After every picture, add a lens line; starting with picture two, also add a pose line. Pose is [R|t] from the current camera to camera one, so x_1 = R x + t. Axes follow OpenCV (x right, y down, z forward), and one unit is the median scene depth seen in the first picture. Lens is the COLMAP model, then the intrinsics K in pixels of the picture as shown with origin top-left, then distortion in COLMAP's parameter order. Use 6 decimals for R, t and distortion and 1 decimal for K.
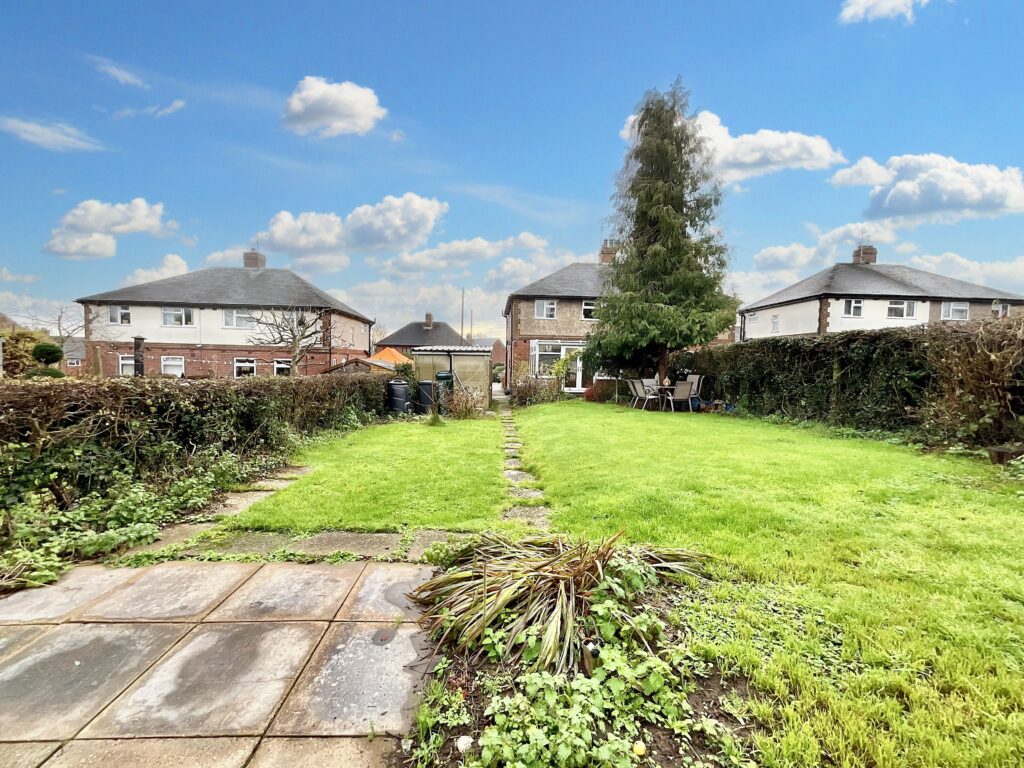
lens RADIAL K [[413.3, 0, 512.0], [0, 413.3, 384.0], [0, 0, 1]] dist [0.001121, 0.000098]
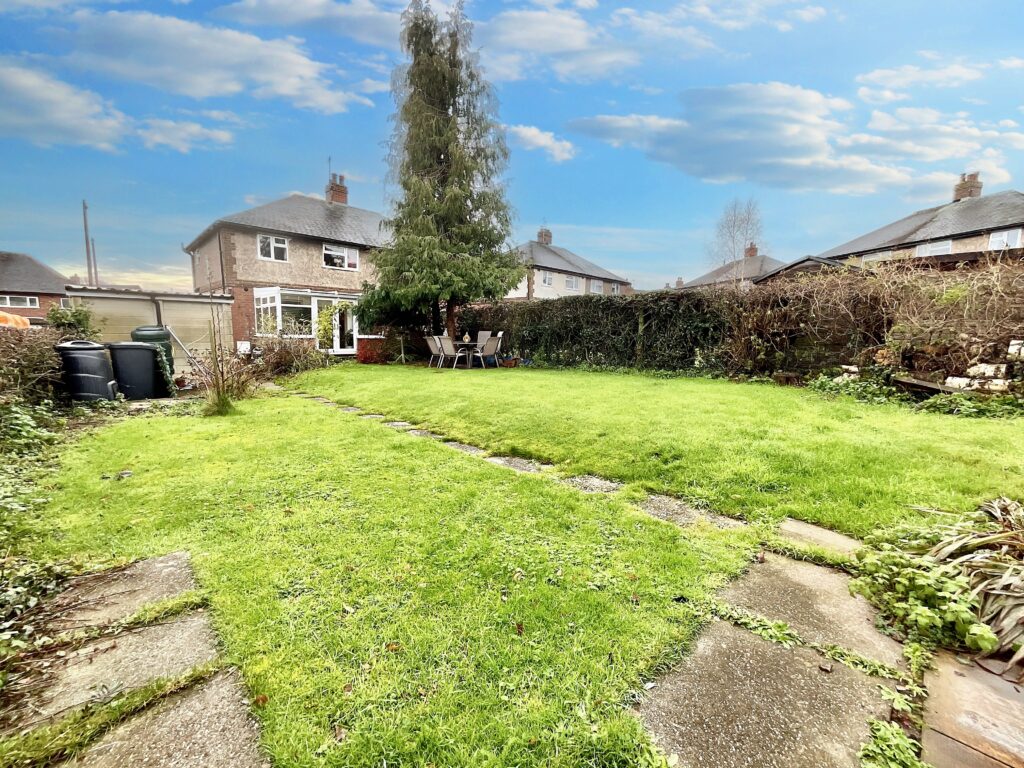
lens RADIAL K [[413.3, 0, 512.0], [0, 413.3, 384.0], [0, 0, 1]] dist [0.001121, 0.000098]
pose [[0.755590, -0.087437, 0.649183, -0.142562], [0.026258, 0.994298, 0.103358, 0.003439], [-0.654519, -0.061050, 0.753577, 0.153003]]
